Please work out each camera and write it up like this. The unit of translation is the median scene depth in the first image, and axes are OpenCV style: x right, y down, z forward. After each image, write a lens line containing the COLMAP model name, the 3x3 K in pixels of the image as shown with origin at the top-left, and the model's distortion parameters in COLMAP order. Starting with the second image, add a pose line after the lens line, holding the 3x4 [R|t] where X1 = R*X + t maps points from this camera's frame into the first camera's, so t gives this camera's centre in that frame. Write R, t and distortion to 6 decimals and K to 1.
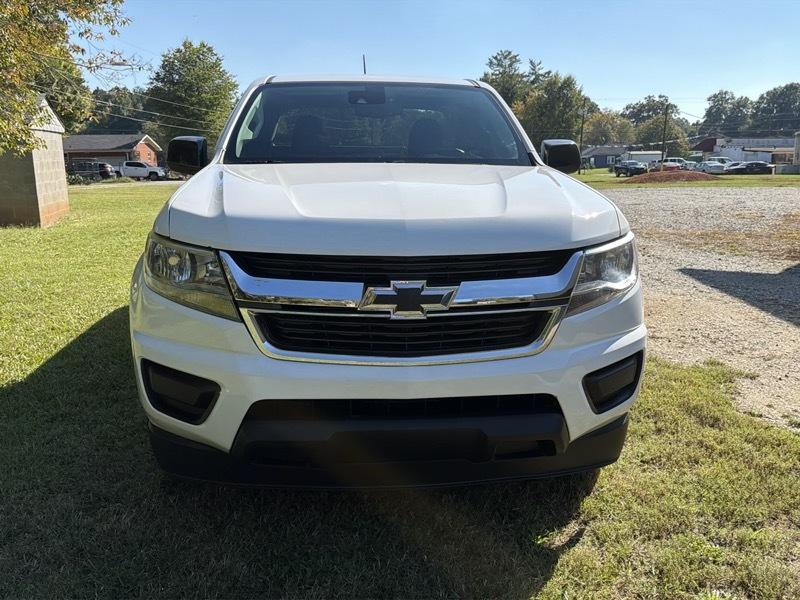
lens RADIAL K [[712.4, 0, 401.8], [0, 712.4, 300.4], [0, 0, 1]] dist [0.113947, -0.215501]
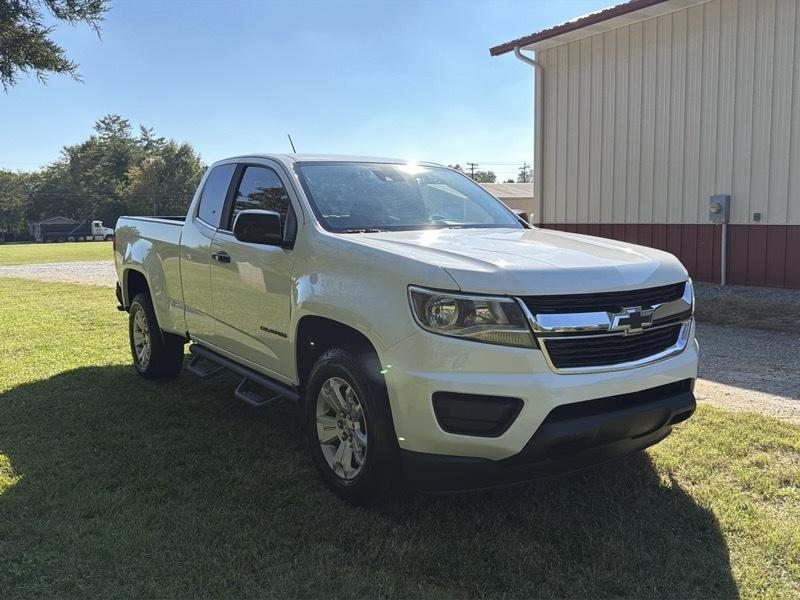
lens RADIAL K [[714.7, 0, 402.0], [0, 714.7, 299.0], [0, 0, 1]] dist [0.115725, -0.220478]
pose [[0.864173, -0.069937, 0.498311, -0.206436], [0.114736, 0.991594, -0.059809, -0.001957], [-0.489939, 0.108859, 0.864933, -0.005067]]
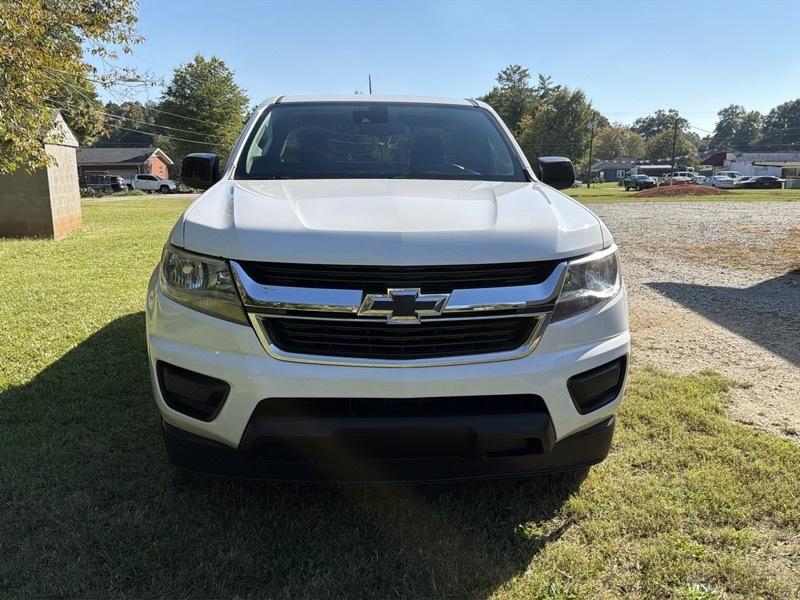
lens RADIAL K [[714.7, 0, 402.0], [0, 714.7, 299.0], [0, 0, 1]] dist [0.115725, -0.220478]
pose [[0.999916, 0.004350, -0.012182, 0.003649], [-0.004598, 0.999782, -0.020382, 0.001968], [0.012091, 0.020436, 0.999718, -0.015561]]
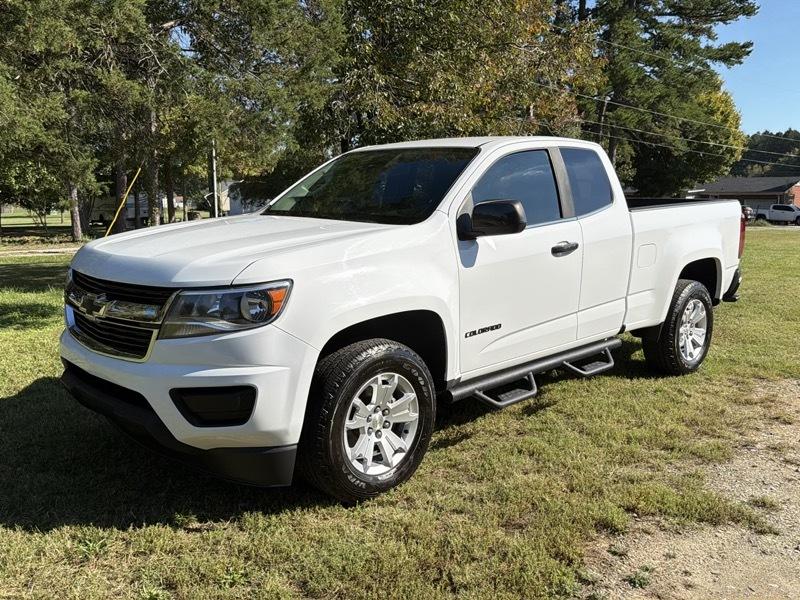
lens RADIAL K [[714.7, 0, 402.0], [0, 714.7, 299.0], [0, 0, 1]] dist [0.115725, -0.220478]
pose [[0.637960, 0.122777, -0.760219, 0.289919], [-0.166631, 0.985829, 0.019381, -0.028443], [0.751825, 0.114312, 0.649378, 0.091996]]
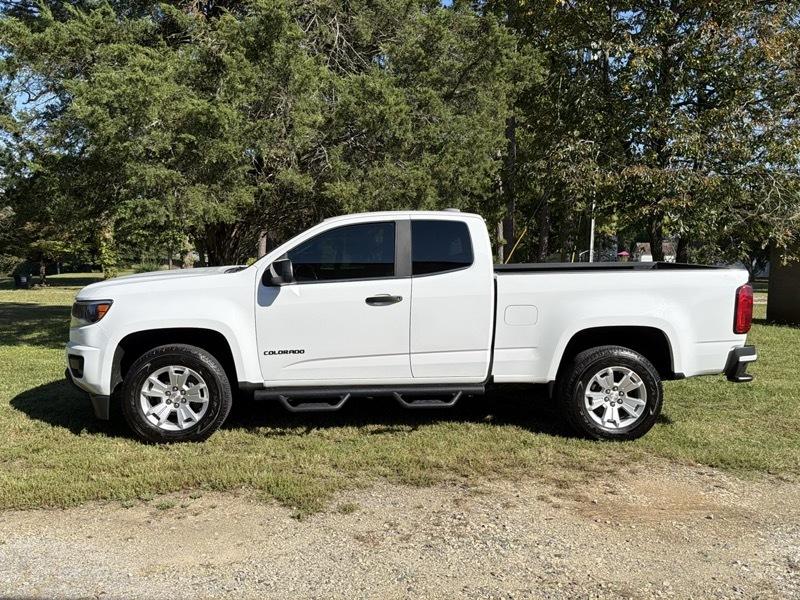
lens RADIAL K [[712.4, 0, 401.8], [0, 712.4, 300.4], [0, 0, 1]] dist [0.113947, -0.215501]
pose [[0.000281, 0.087536, -0.996161, 0.515910], [-0.224912, 0.970644, 0.085231, -0.102050], [0.974379, 0.224024, 0.019960, 0.393626]]
